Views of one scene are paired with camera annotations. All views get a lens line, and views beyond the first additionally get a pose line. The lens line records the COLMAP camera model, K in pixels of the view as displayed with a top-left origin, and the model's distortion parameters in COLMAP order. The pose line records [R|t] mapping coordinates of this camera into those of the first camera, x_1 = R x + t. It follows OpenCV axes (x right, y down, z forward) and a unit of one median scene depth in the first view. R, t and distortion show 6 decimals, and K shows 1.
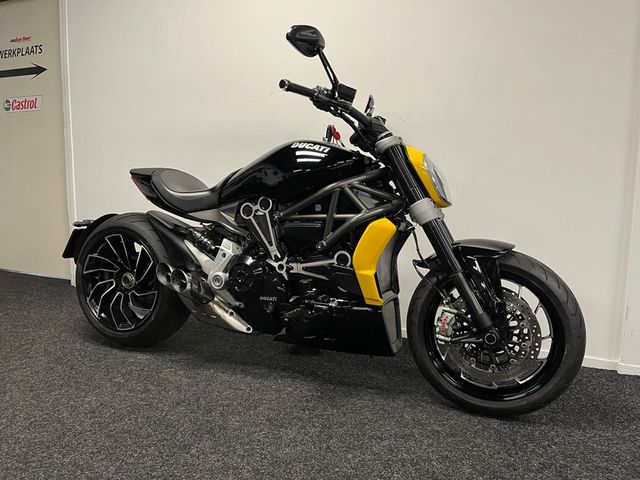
lens RADIAL K [[476.2, 0, 320.0], [0, 476.2, 240.0], [0, 0, 1]] dist [0.034847, -0.040390]
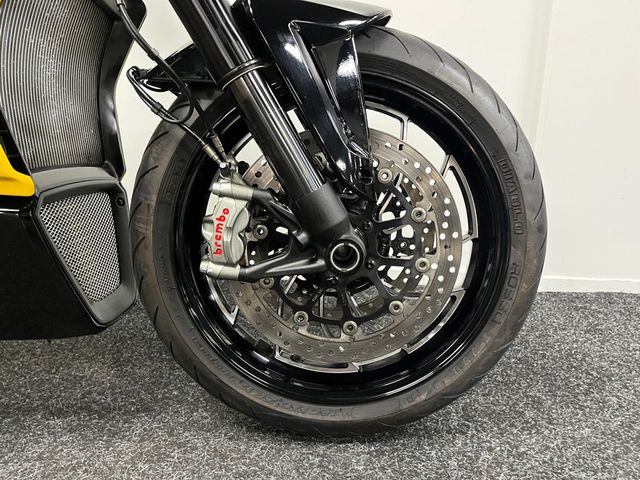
lens RADIAL K [[487.0, 0, 320.2], [0, 487.0, 232.2], [0, 0, 1]] dist [0.007787, 0.000680]
pose [[0.933377, -0.088464, 0.347824, 0.196656], [0.044013, 0.990044, 0.133697, 0.127509], [-0.356189, -0.109481, 0.927978, 0.617474]]
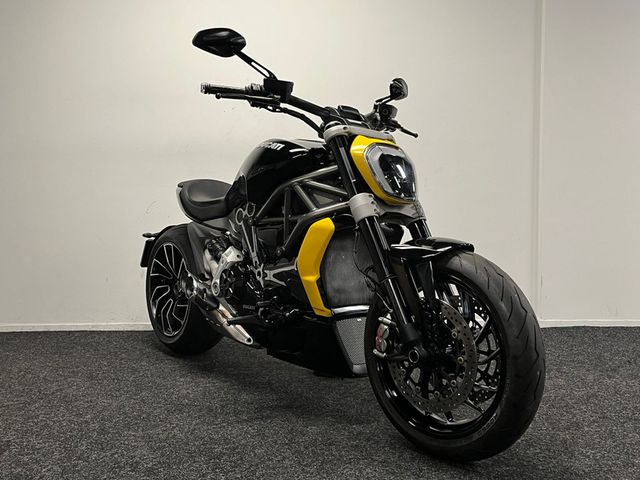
lens RADIAL K [[581.6, 0, 320.0], [0, 581.6, 240.0], [0, 0, 1]] dist [-0.007818, -0.000899]
pose [[0.880123, -0.012562, -0.474580, 0.627372], [-0.010722, 0.998869, -0.046323, 0.045200], [0.474625, 0.045858, 0.878993, 0.039066]]
